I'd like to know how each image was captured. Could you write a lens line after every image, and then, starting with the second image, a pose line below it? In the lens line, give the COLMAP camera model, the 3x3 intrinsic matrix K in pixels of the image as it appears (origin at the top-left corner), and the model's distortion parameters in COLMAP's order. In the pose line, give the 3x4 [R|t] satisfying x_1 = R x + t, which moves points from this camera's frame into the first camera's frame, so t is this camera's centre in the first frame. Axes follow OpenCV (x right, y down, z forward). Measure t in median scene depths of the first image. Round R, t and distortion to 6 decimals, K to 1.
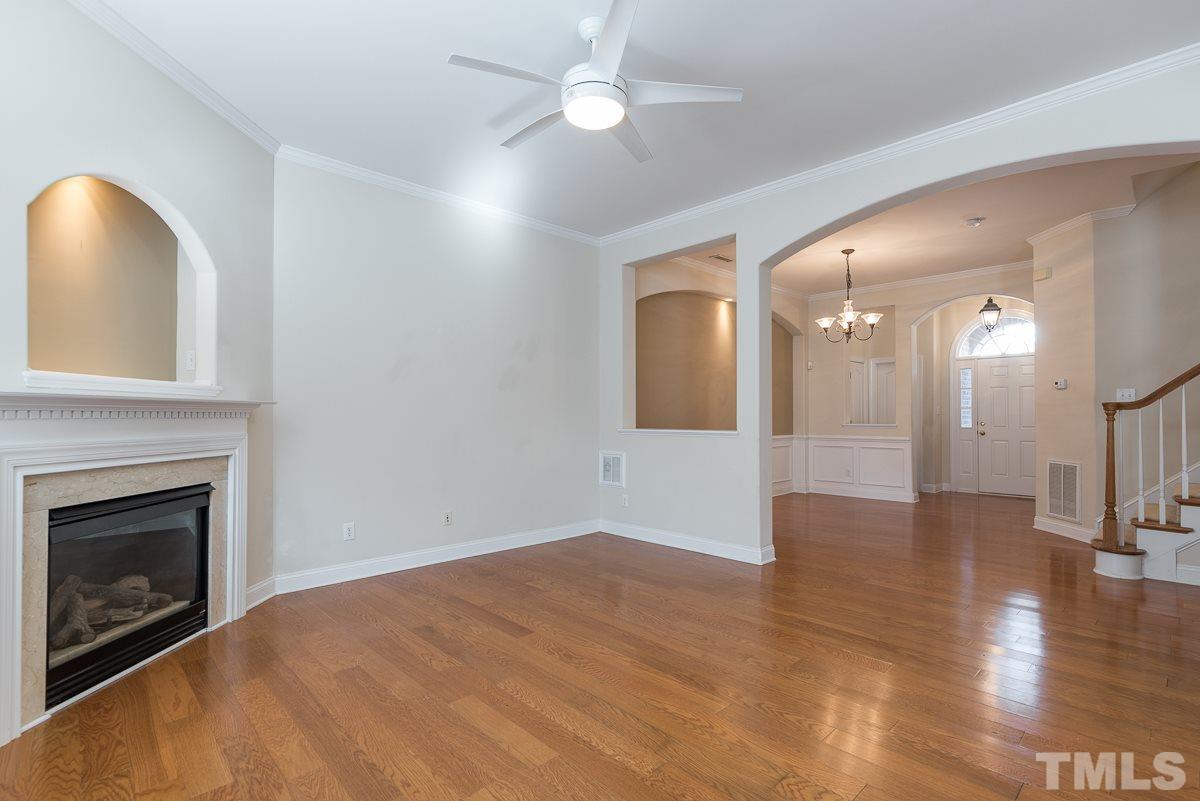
lens RADIAL K [[576.6, 0, 600.0], [0, 576.6, 400.5], [0, 0, 1]] dist [0.000064, -0.009406]
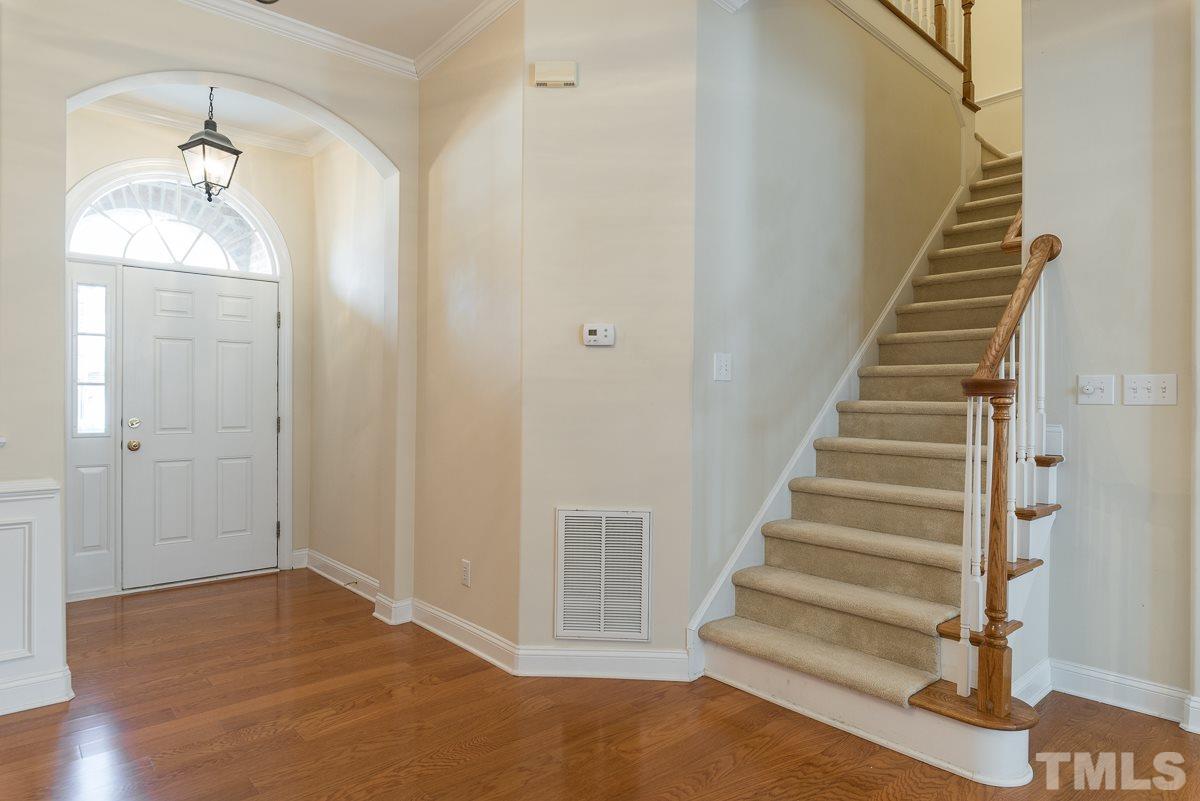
lens RADIAL K [[692.6, 0, 600.0], [0, 692.6, 400.5], [0, 0, 1]] dist [0.000830, 0.000297]
pose [[0.038201, -0.000526, 0.999270, 0.280306], [-0.027348, 0.999625, 0.001572, 0.022254], [-0.998896, -0.027388, 0.038172, 1.015428]]
